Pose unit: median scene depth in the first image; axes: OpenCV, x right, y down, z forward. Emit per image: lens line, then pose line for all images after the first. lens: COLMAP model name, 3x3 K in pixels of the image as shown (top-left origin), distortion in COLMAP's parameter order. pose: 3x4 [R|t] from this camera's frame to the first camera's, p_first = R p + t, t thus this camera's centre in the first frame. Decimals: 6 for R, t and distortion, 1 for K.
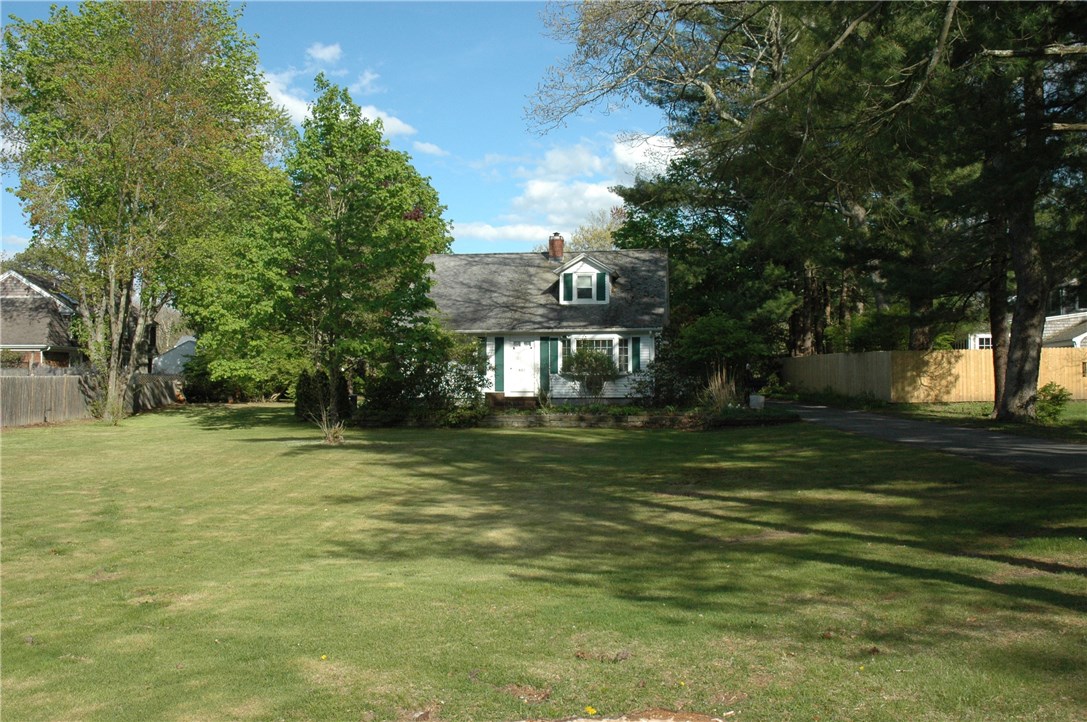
lens RADIAL K [[1115.3, 0, 541.9], [0, 1115.3, 363.8], [0, 0, 1]] dist [-0.007243, 0.000000]
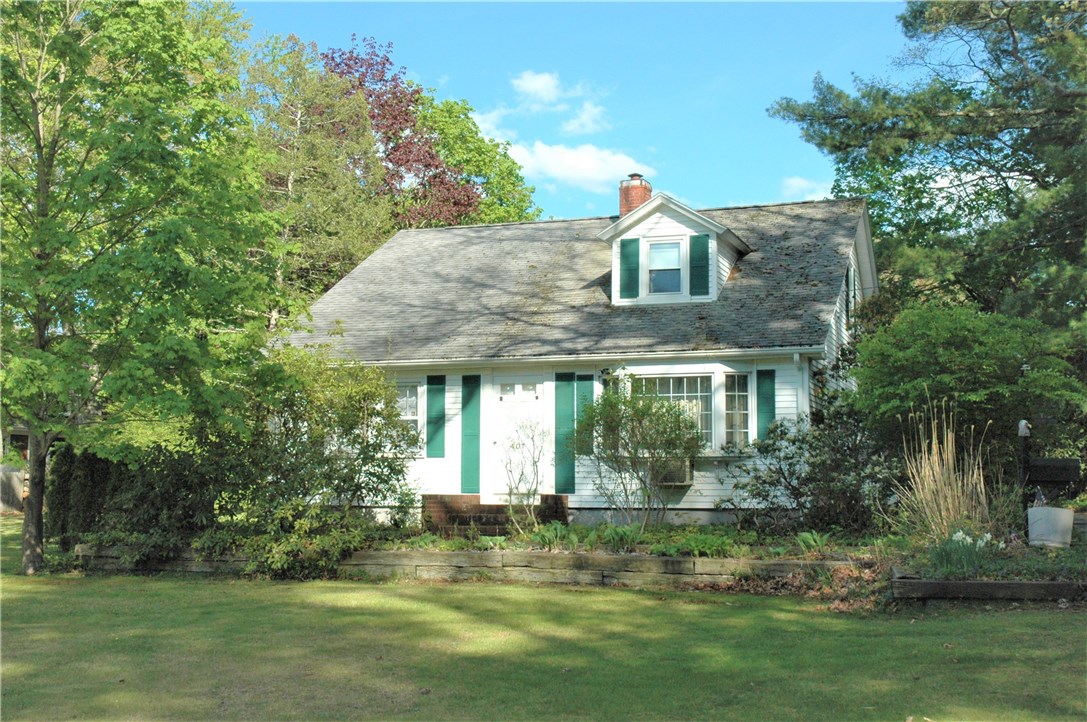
lens RADIAL K [[1334.2, 0, 545.4], [0, 1334.2, 354.6], [0, 0, 1]] dist [0.034649, 0.000000]
pose [[0.979306, -0.013185, -0.201956, 0.103978], [-0.003181, 0.996750, -0.080500, 0.012350], [0.202361, 0.079477, 0.976081, 0.465018]]
